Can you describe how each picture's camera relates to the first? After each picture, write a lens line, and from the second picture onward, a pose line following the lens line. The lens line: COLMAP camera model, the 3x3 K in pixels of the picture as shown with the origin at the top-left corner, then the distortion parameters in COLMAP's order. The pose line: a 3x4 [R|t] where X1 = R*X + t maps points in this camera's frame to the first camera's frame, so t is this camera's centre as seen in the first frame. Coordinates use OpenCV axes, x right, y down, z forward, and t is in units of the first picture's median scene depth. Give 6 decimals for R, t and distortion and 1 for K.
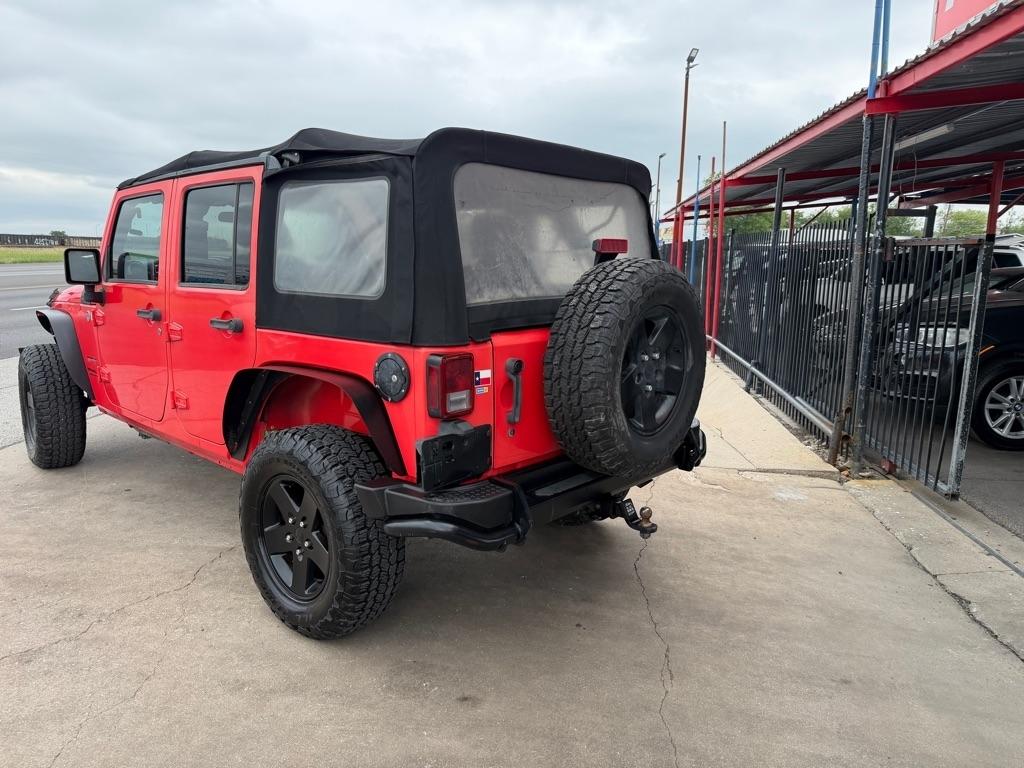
lens RADIAL K [[729.8, 0, 508.3], [0, 729.8, 386.0], [0, 0, 1]] dist [0.028922, -0.040704]
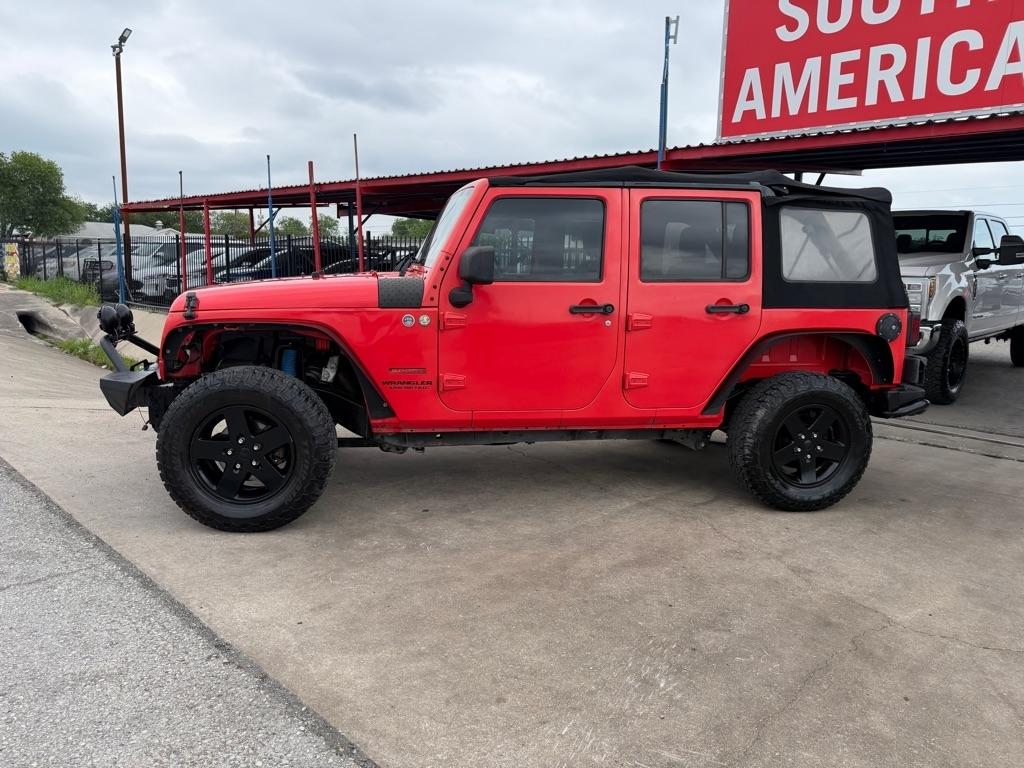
lens RADIAL K [[729.8, 0, 509.8], [0, 729.8, 375.9], [0, 0, 1]] dist [0.028922, -0.040704]
pose [[0.596614, -0.119033, 0.793651, -1.561612], [0.127796, 0.990411, 0.052476, -0.077370], [-0.792288, 0.070117, 0.606106, 0.489871]]
